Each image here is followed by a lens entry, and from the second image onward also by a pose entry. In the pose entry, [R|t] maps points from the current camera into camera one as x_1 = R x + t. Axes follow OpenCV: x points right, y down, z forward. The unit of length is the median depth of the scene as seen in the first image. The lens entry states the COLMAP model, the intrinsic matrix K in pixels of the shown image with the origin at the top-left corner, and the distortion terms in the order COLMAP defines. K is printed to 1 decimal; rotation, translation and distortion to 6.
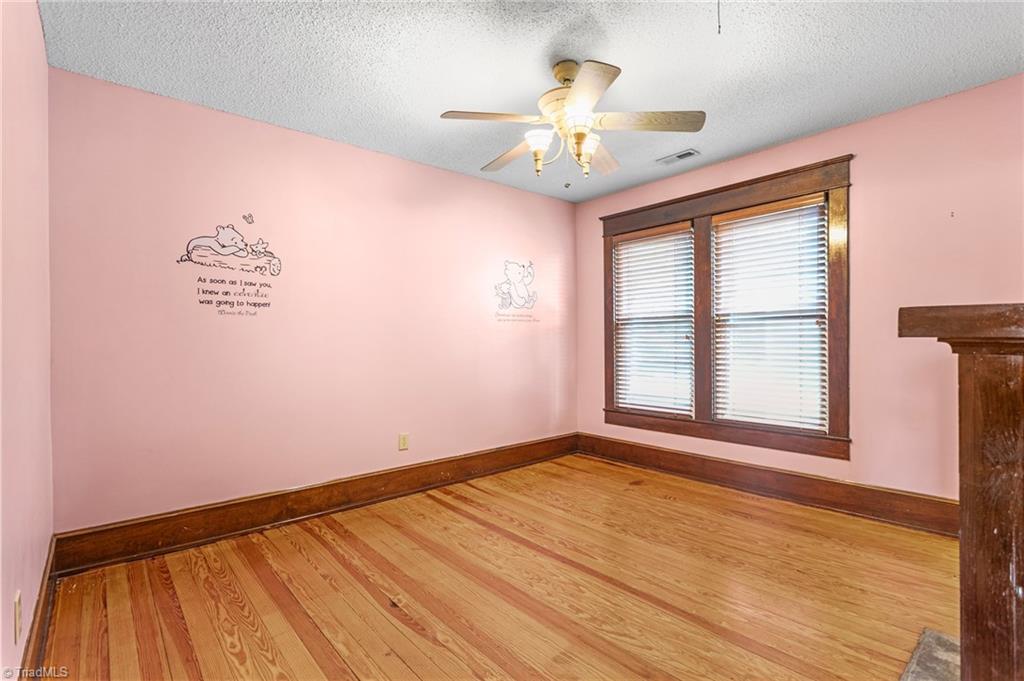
lens RADIAL K [[488.8, 0, 512.1], [0, 488.8, 345.5], [0, 0, 1]] dist [-0.003469, -0.000454]
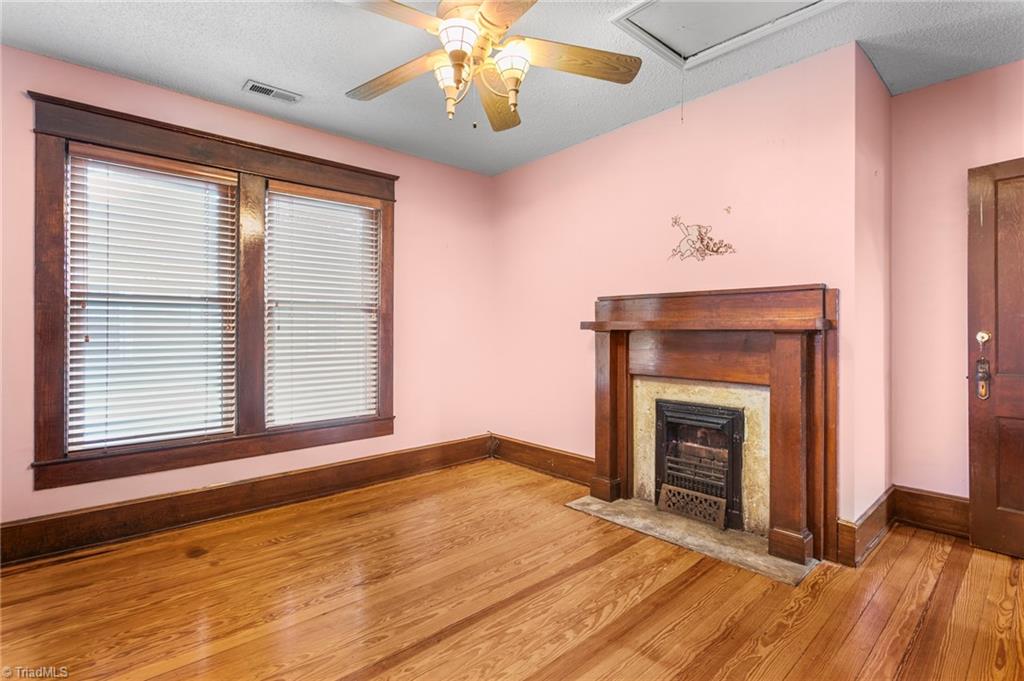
lens RADIAL K [[488.8, 0, 514.0], [0, 488.8, 335.3], [0, 0, 1]] dist [-0.003469, -0.000454]
pose [[-0.027664, -0.003696, 0.999610, -0.420458], [0.008999, 0.999952, 0.003946, -0.004455], [-0.999577, 0.009104, -0.027630, 0.624244]]
